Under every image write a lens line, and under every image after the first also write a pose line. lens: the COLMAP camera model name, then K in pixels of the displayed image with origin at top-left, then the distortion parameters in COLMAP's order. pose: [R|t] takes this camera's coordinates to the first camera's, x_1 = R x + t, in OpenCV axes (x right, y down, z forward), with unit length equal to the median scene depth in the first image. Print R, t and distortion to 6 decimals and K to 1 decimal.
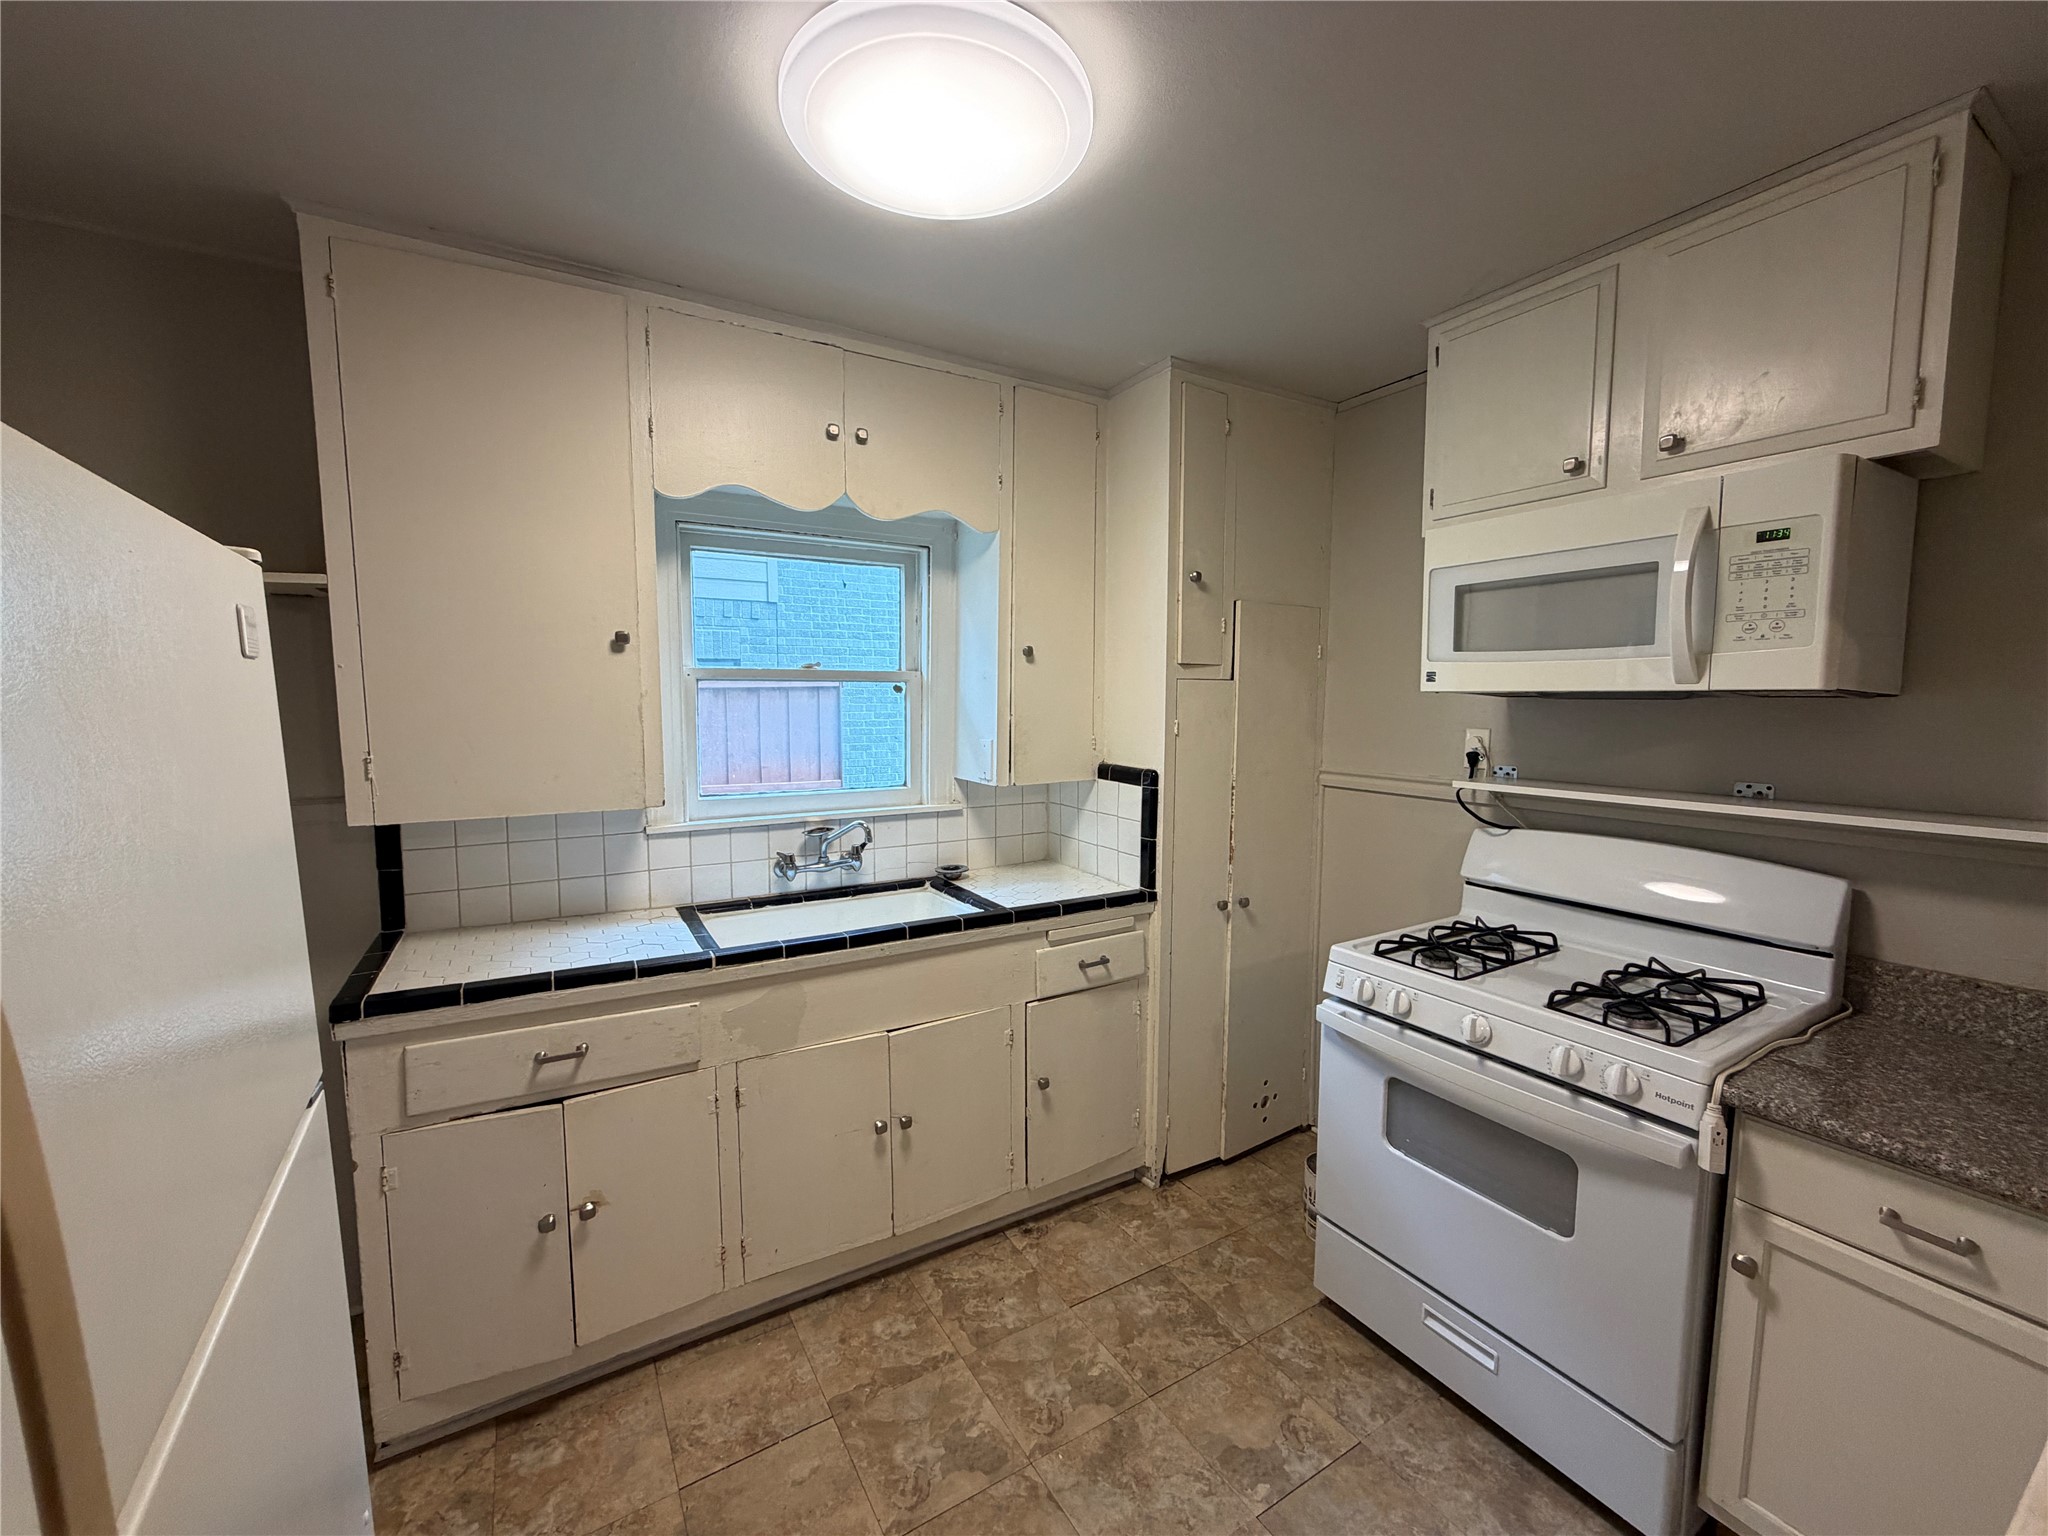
lens RADIAL K [[814.1, 0, 1019.1], [0, 814.1, 767.6], [0, 0, 1]] dist [0.001380, -0.003344]
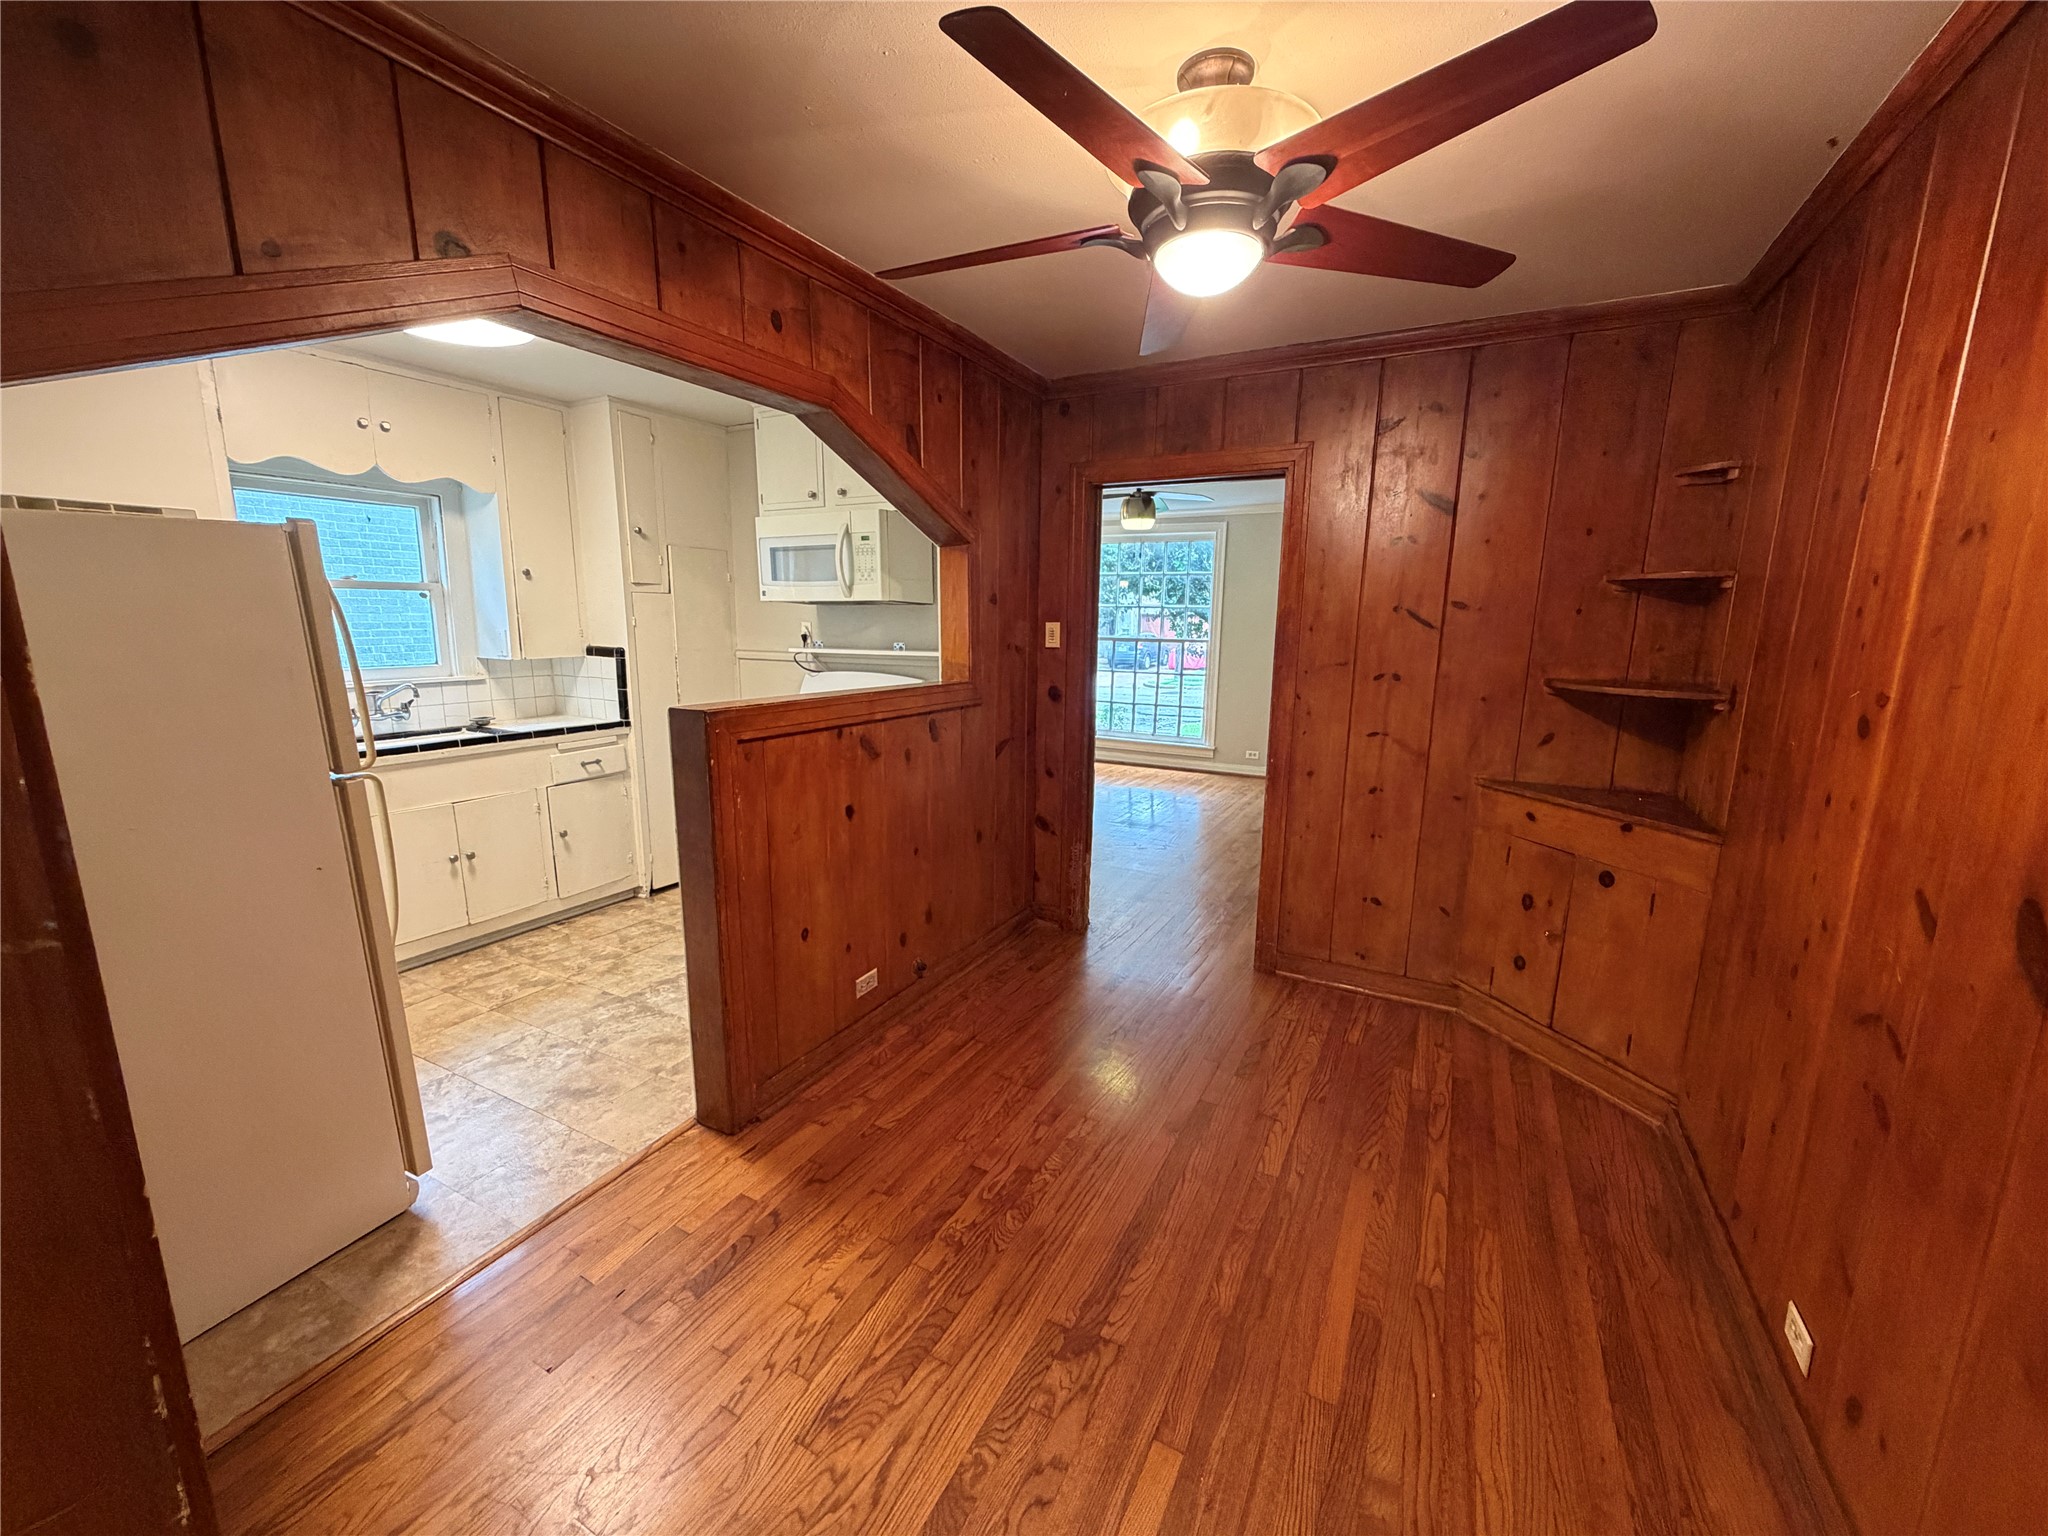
lens RADIAL K [[814.1, 0, 1019.1], [0, 814.1, 767.6], [0, 0, 1]] dist [0.001380, -0.003344]
pose [[0.857458, -0.088470, 0.506891, -0.003268], [0.038245, 0.993341, 0.108676, 0.102196], [-0.513131, -0.073799, 0.855132, -0.899995]]
